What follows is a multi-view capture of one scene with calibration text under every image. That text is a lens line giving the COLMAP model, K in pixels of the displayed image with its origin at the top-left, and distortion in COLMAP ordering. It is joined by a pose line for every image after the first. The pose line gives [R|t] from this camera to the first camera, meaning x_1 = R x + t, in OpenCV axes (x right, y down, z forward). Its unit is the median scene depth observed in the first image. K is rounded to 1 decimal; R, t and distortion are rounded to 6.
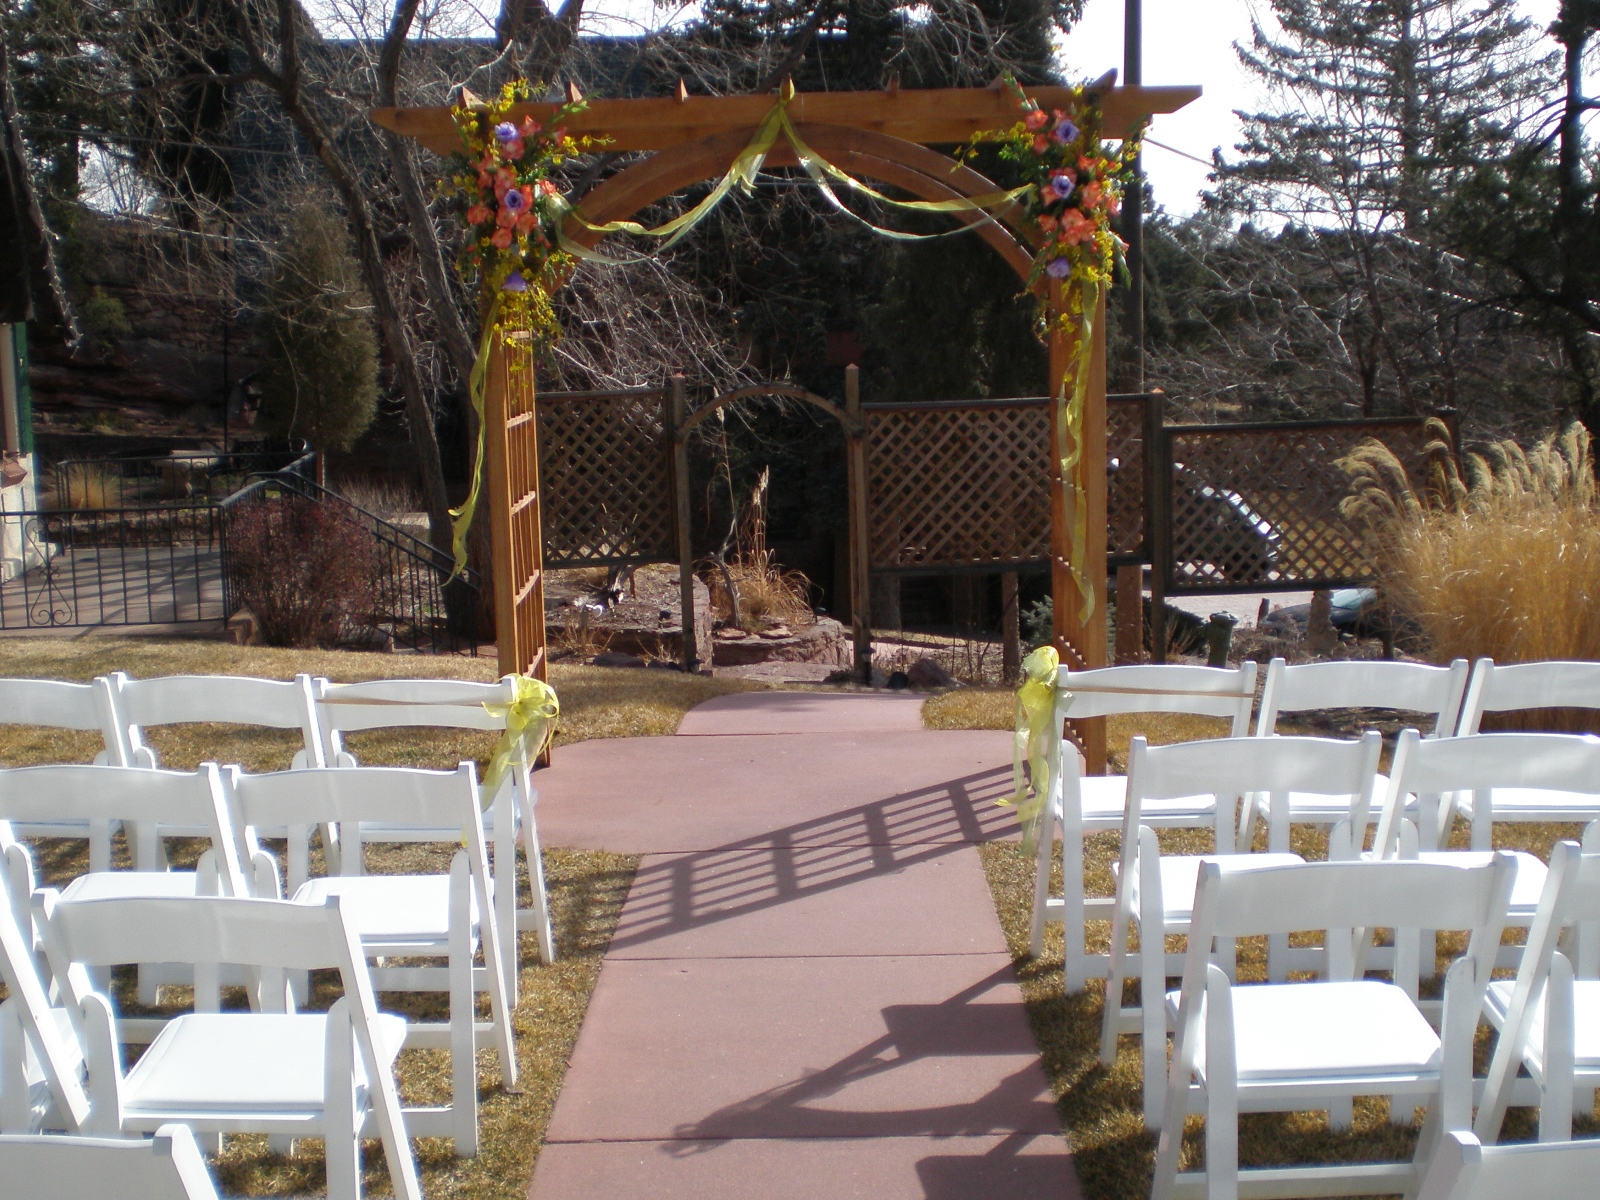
lens RADIAL K [[1753.9, 0, 800.7], [0, 1753.9, 576.6], [0, 0, 1]] dist [-0.063758, 0.010763]
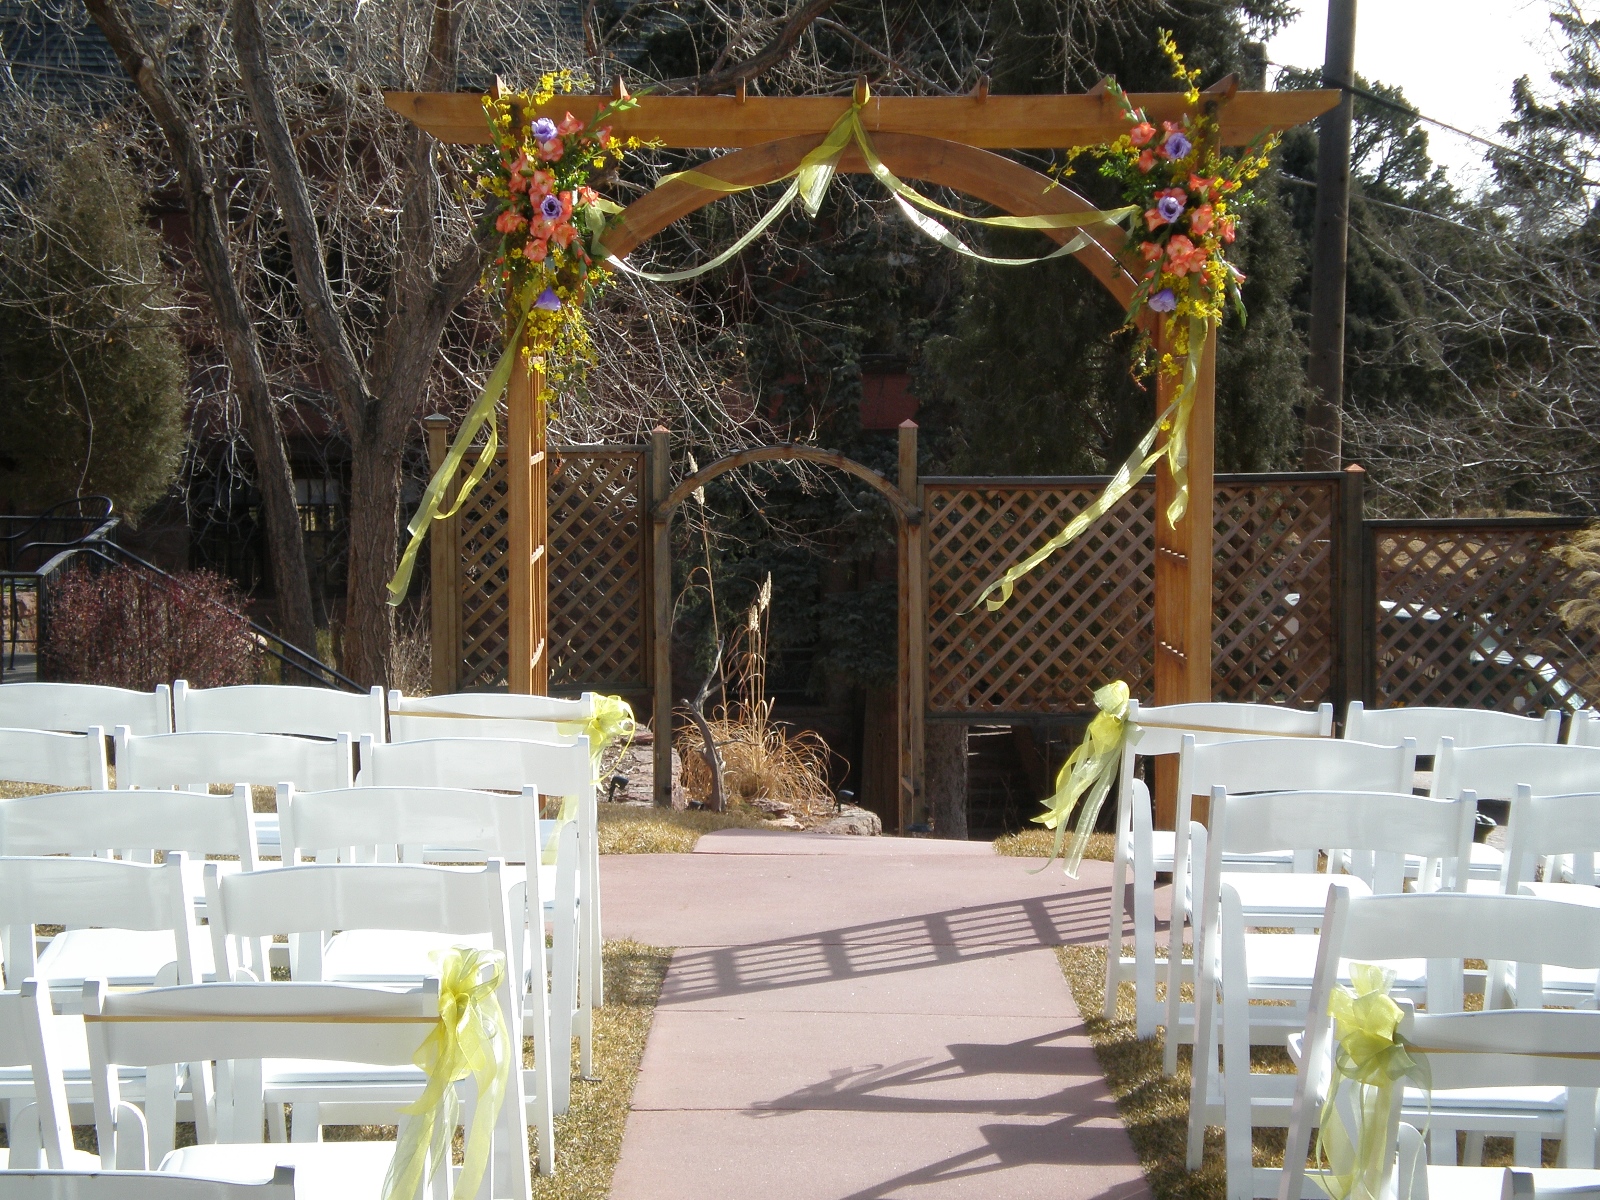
lens RADIAL K [[3734.3, 0, 800.0], [0, 3734.3, 600.0], [0, 0, 1]] dist [0.970169, -0.313429]
pose [[0.999507, 0.029387, 0.011037, -0.052088], [-0.028404, 0.996344, -0.080576, 0.132667], [-0.013365, 0.080223, 0.996687, -0.891385]]
